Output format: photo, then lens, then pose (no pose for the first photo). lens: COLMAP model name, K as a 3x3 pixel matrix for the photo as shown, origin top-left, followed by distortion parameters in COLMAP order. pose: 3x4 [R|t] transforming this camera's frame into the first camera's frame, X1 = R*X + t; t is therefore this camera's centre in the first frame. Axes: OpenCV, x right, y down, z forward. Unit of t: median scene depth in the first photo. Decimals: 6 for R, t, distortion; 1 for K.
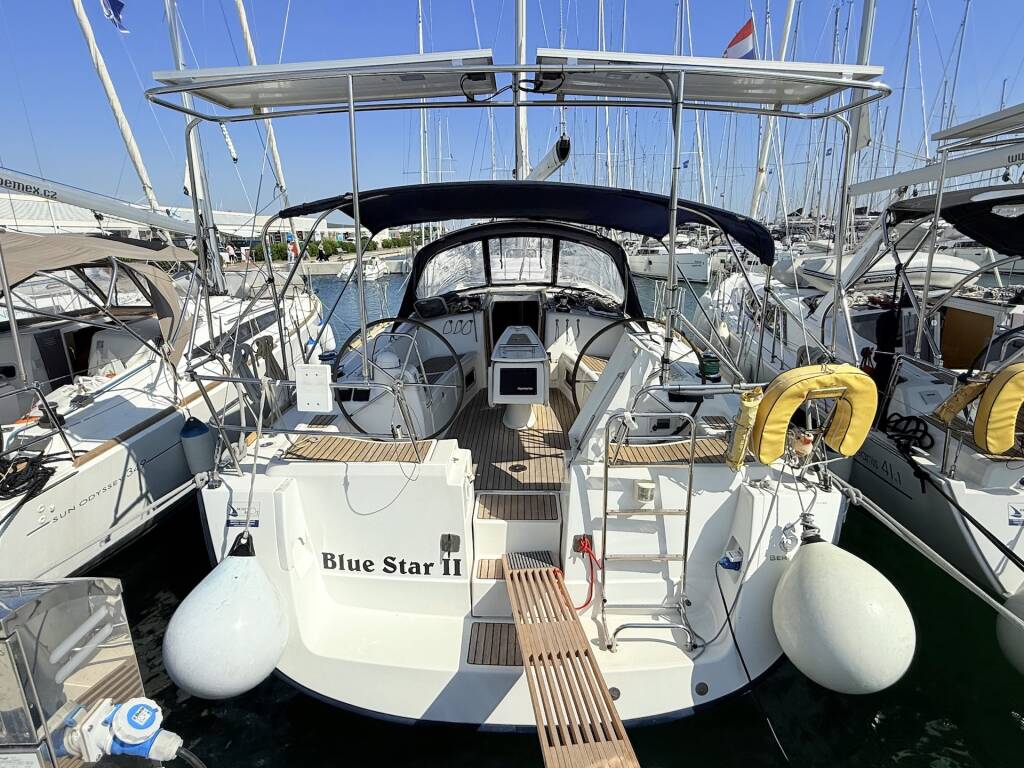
lens RADIAL K [[655.2, 0, 512.0], [0, 655.2, 384.0], [0, 0, 1]] dist [0.132104, 0.000012]
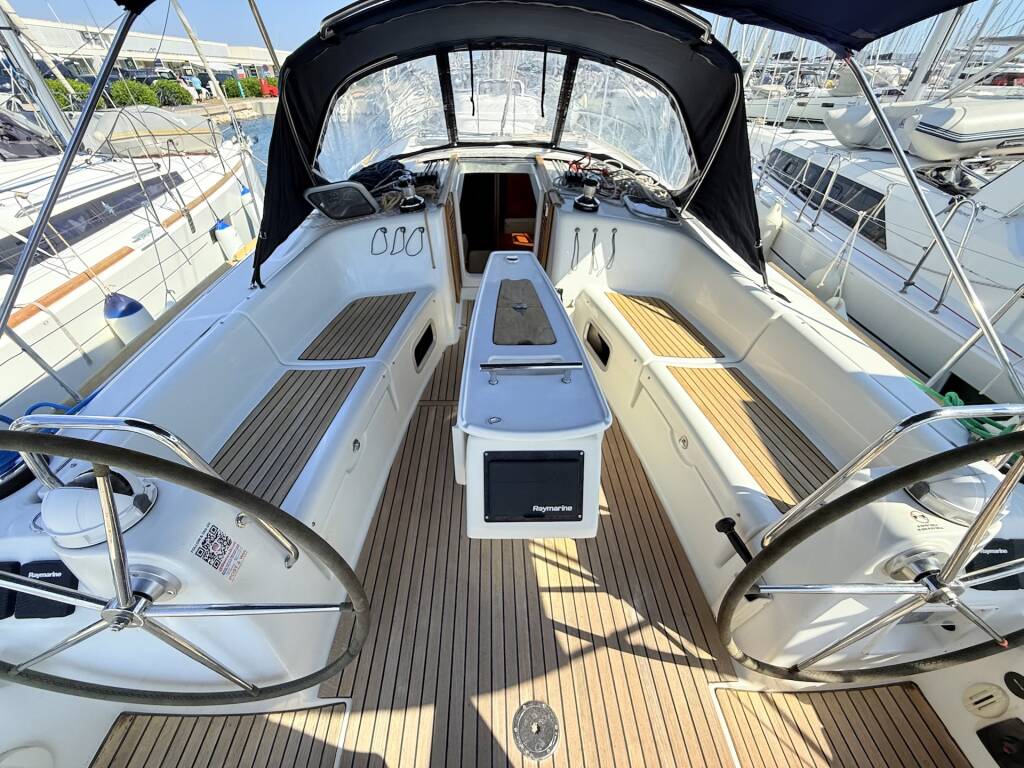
lens RADIAL K [[405.1, 0, 512.0], [0, 405.1, 384.0], [0, 0, 1]] dist [0.000462, -0.000173]
pose [[0.997305, -0.022926, 0.069699, -0.013421], [-0.007827, 0.911265, 0.411745, -0.118295], [-0.072954, -0.411181, 0.908630, 0.635617]]
